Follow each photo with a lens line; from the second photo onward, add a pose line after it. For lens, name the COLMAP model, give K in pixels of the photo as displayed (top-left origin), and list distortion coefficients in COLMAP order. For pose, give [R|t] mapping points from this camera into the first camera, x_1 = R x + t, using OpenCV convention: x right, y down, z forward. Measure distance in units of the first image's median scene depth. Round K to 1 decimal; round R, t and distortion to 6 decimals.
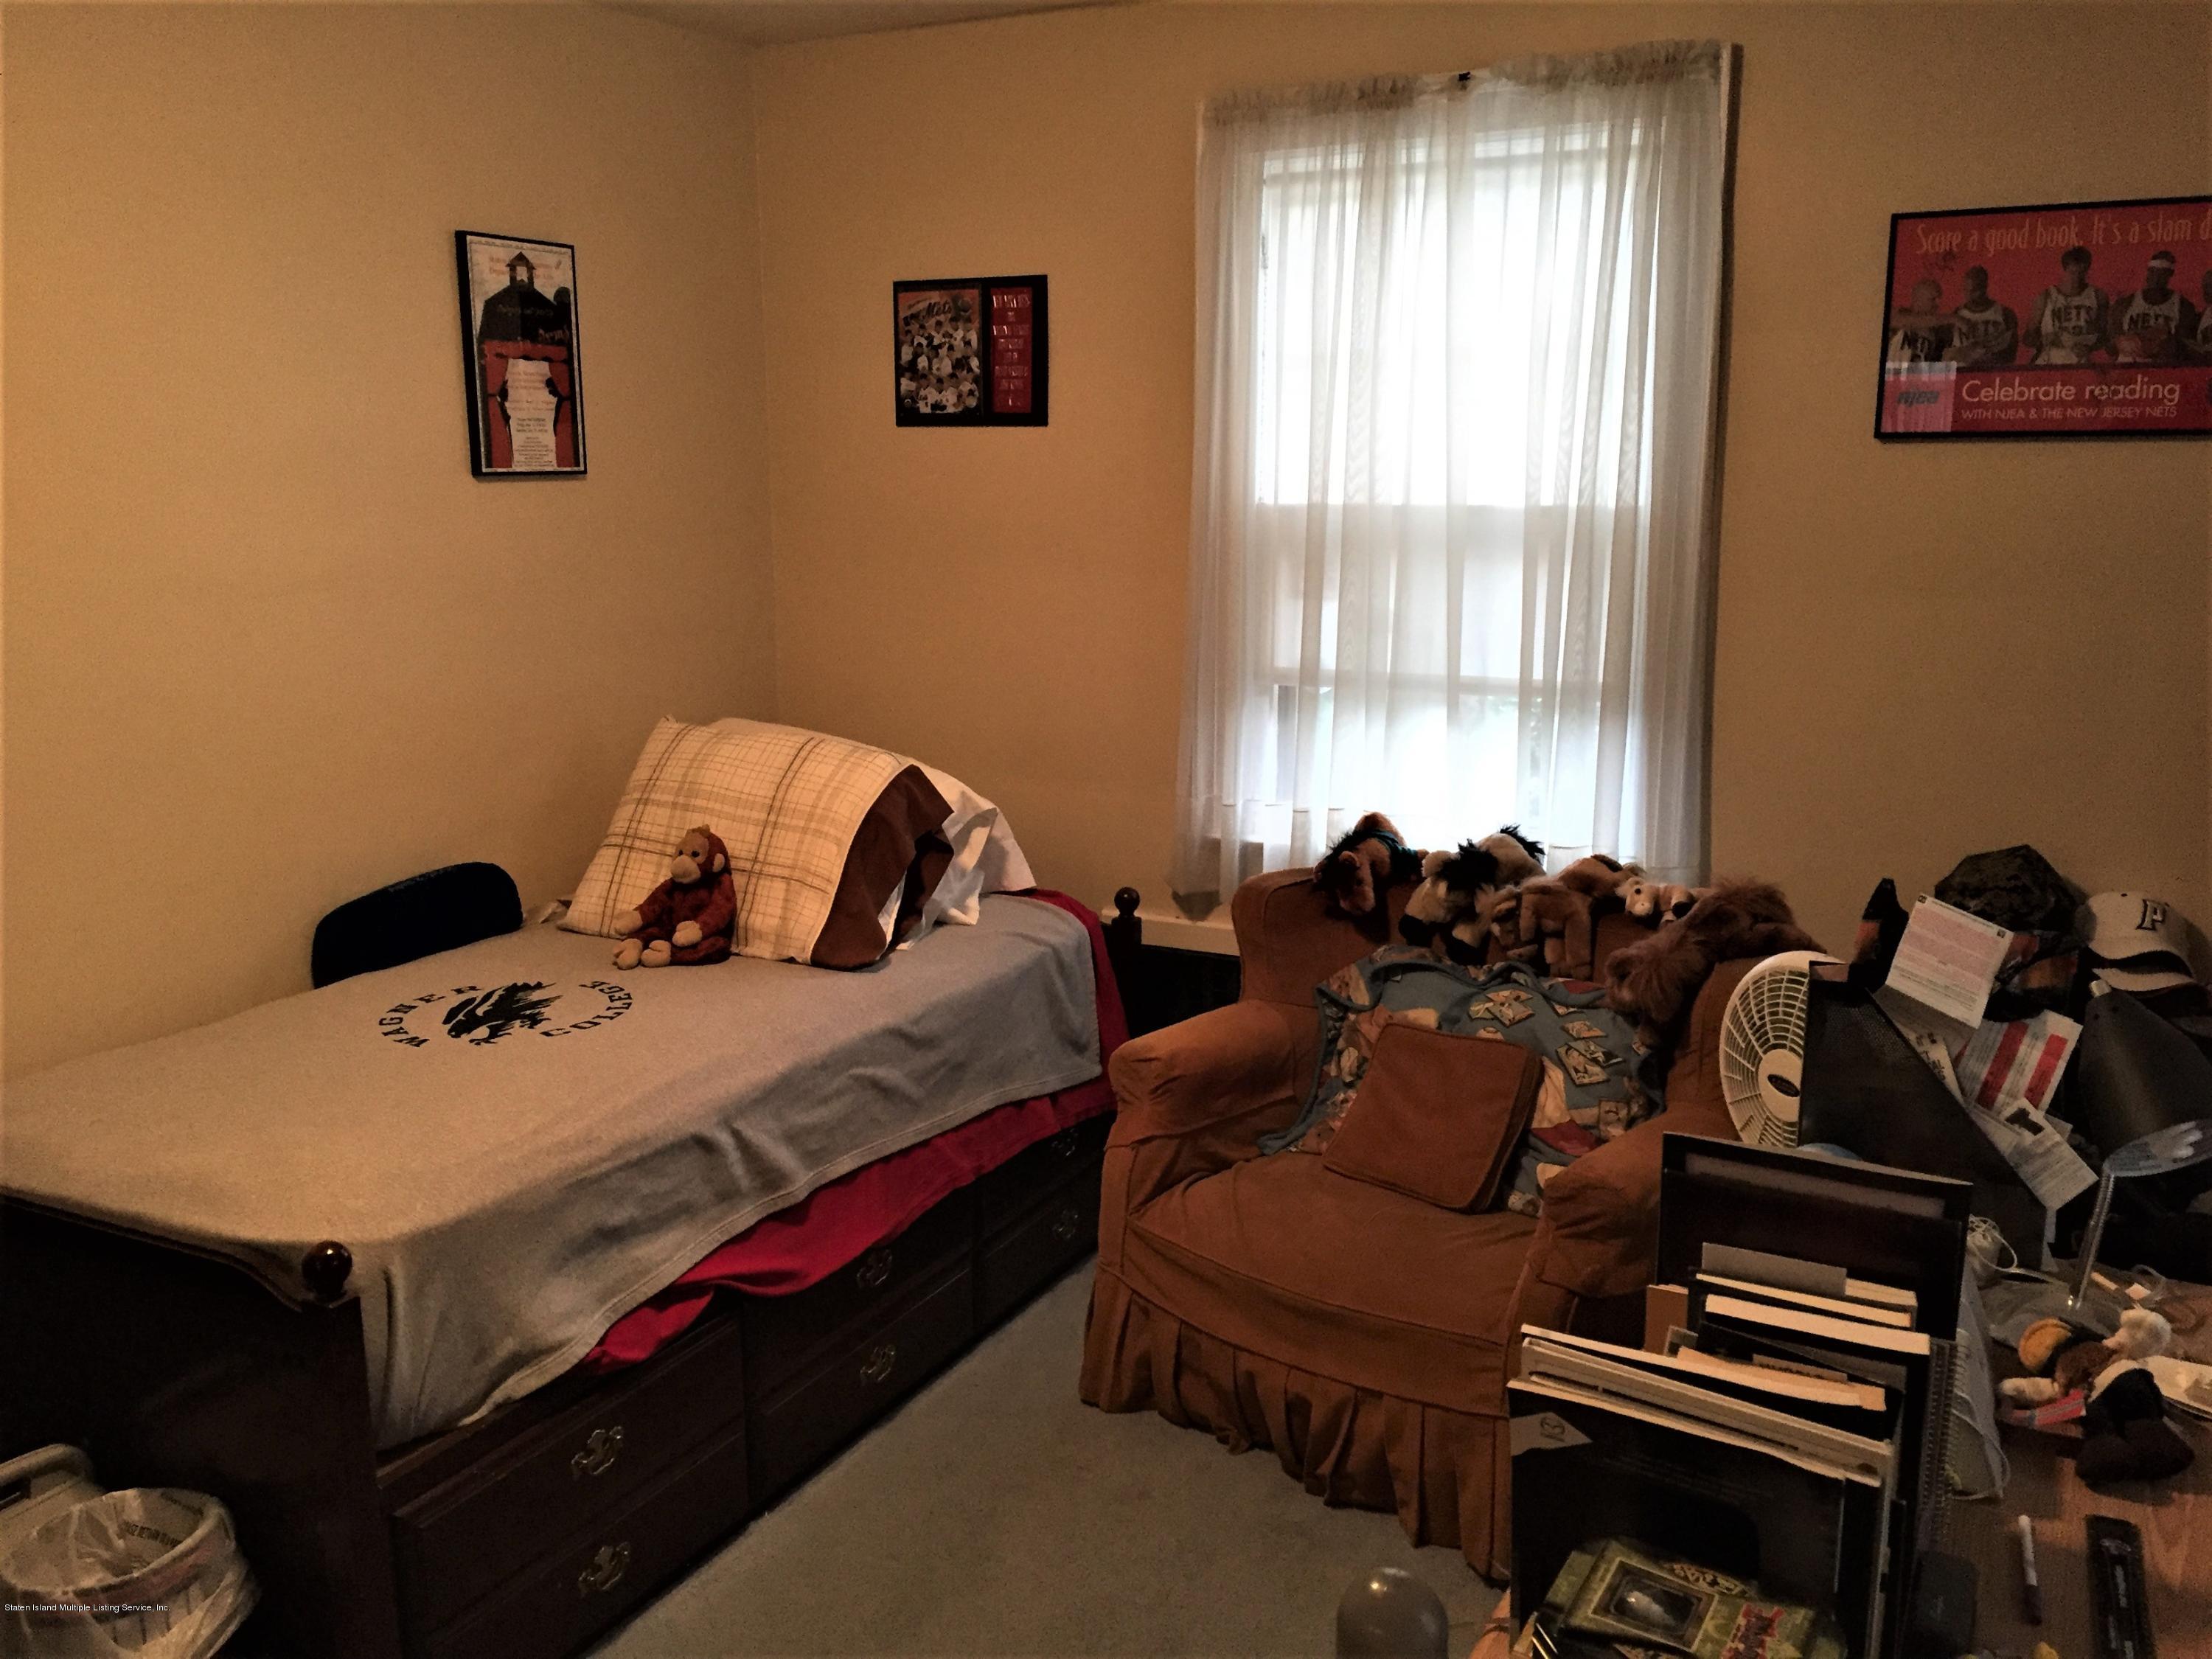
lens RADIAL K [[1885.8, 0, 1106.0], [0, 1885.8, 829.5], [0, 0, 1]] dist [0.096093, -0.128597]
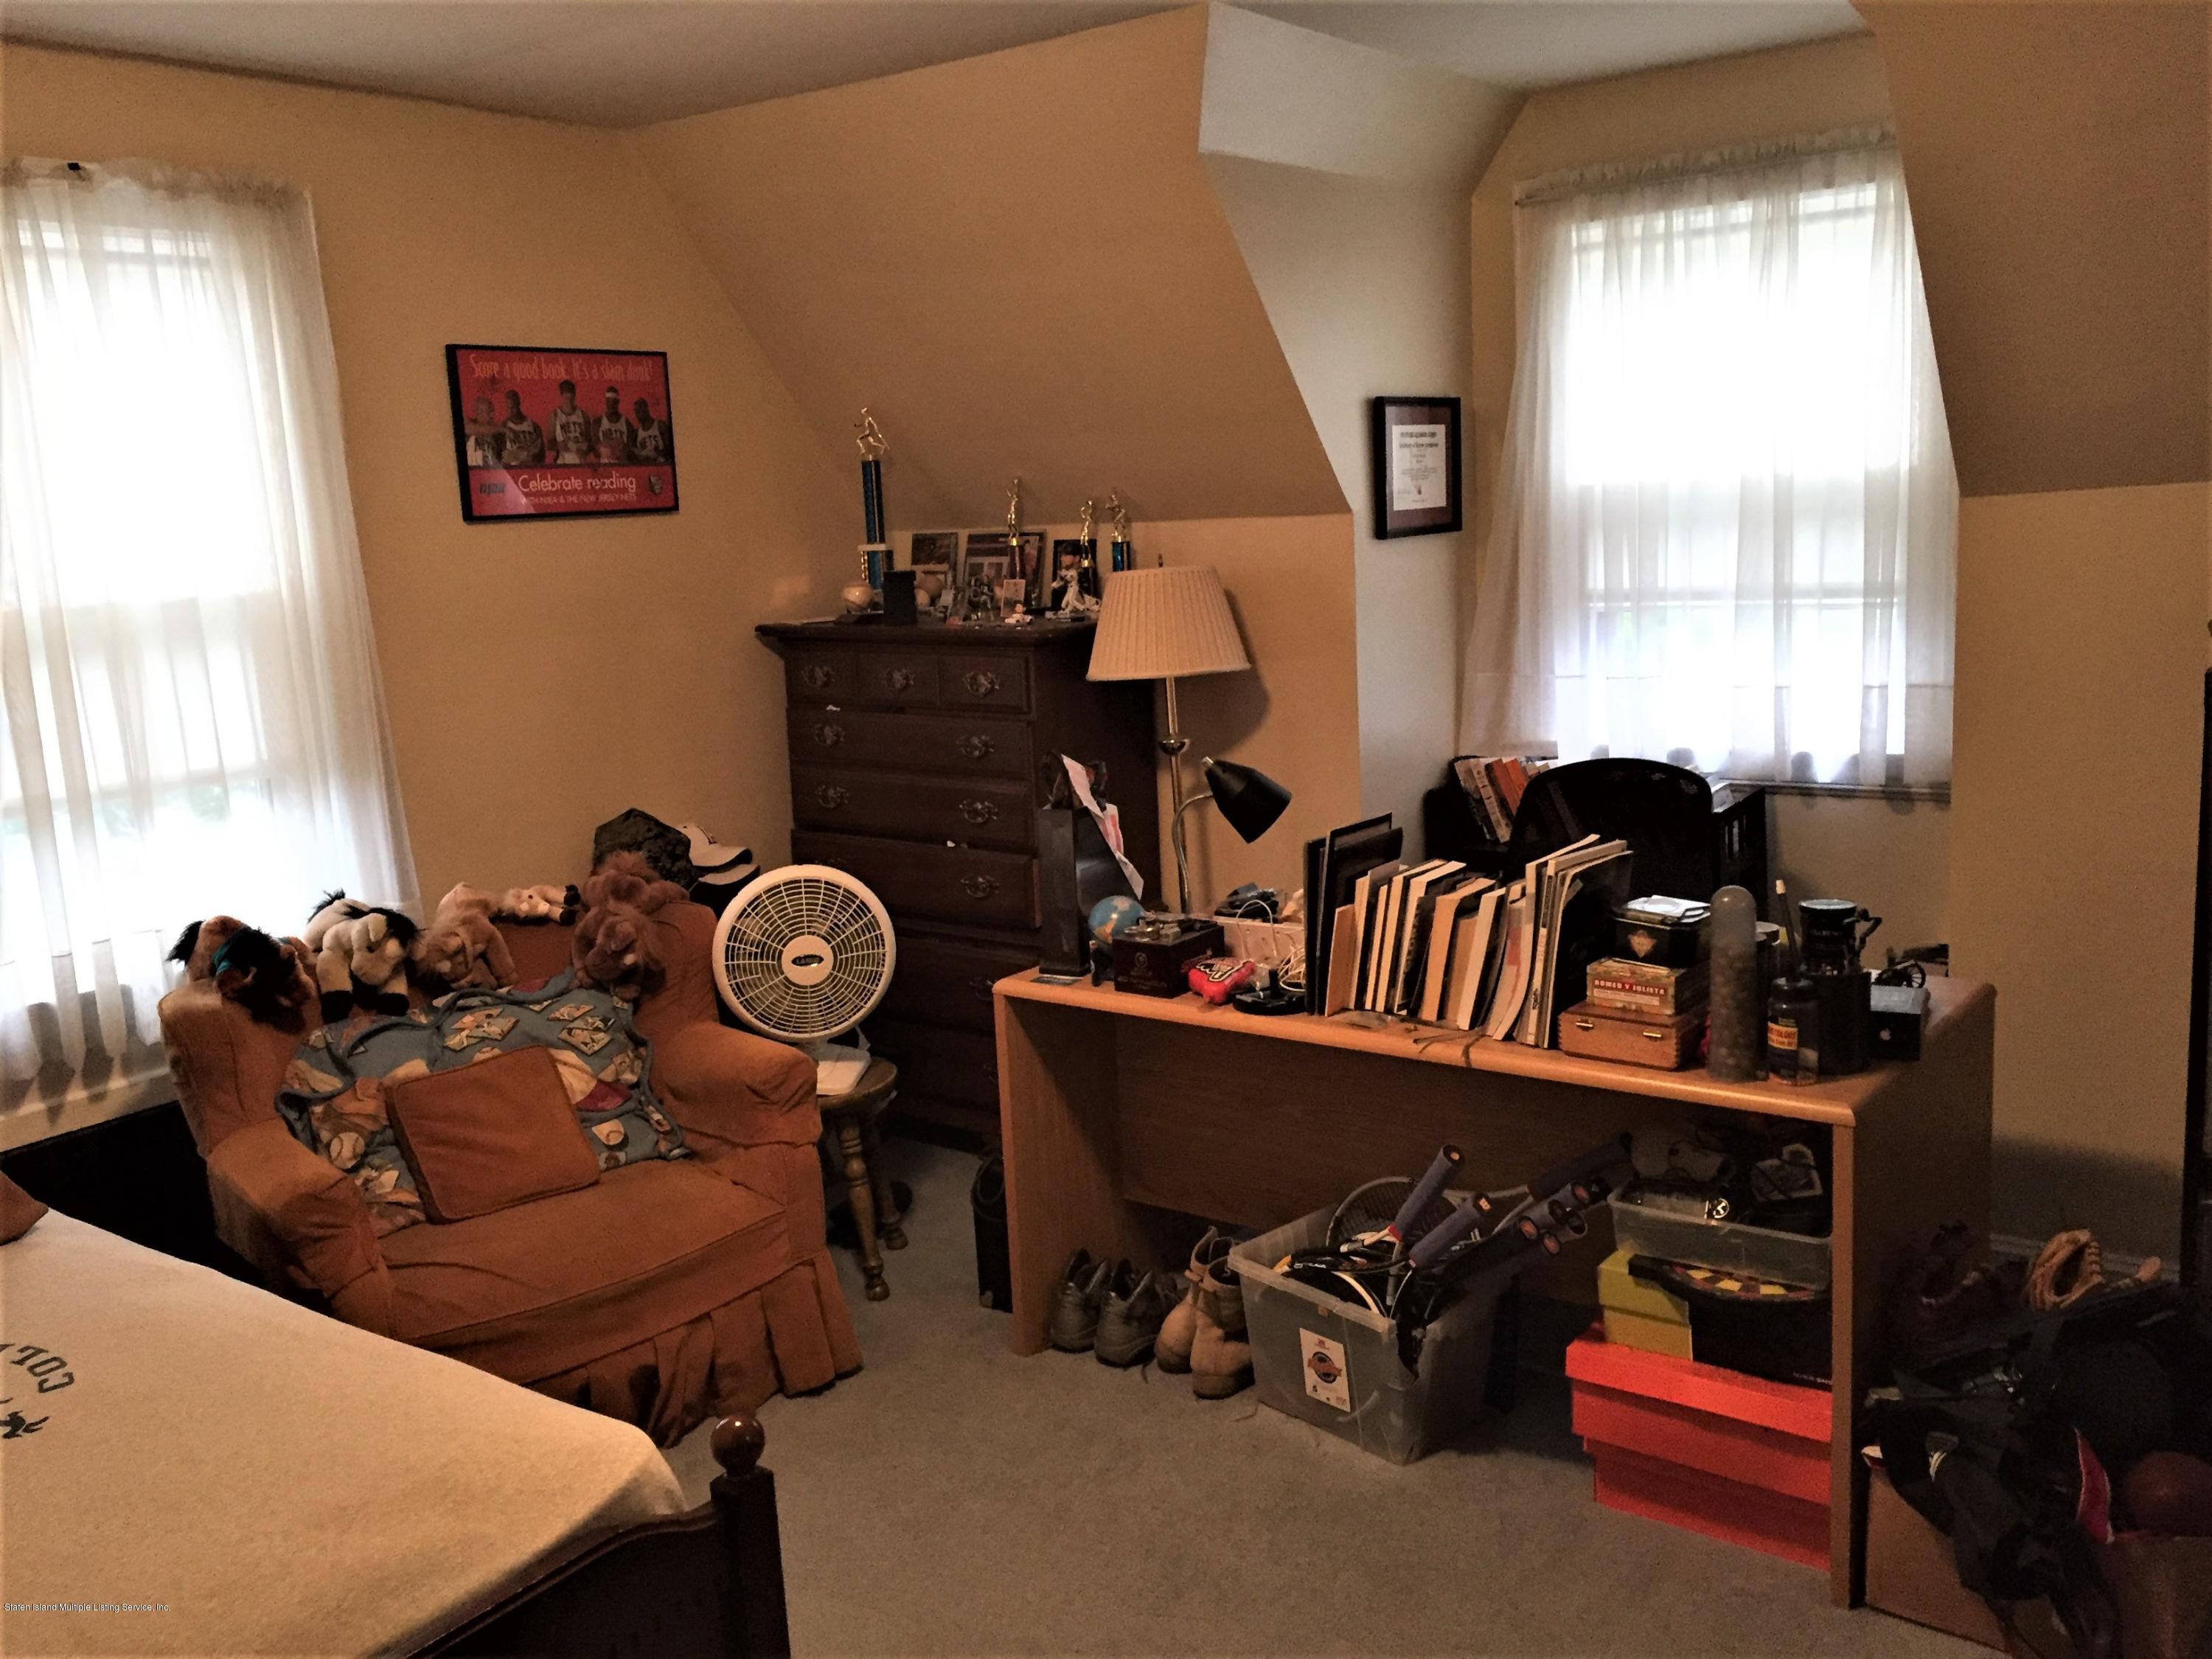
lens RADIAL K [[1885.8, 0, 1106.0], [0, 1885.8, 829.5], [0, 0, 1]] dist [0.096093, -0.128597]
pose [[0.160460, -0.180759, 0.970350, -0.817243], [0.242788, 0.960112, 0.138704, -0.086526], [-0.956716, 0.213333, 0.197946, 0.417276]]
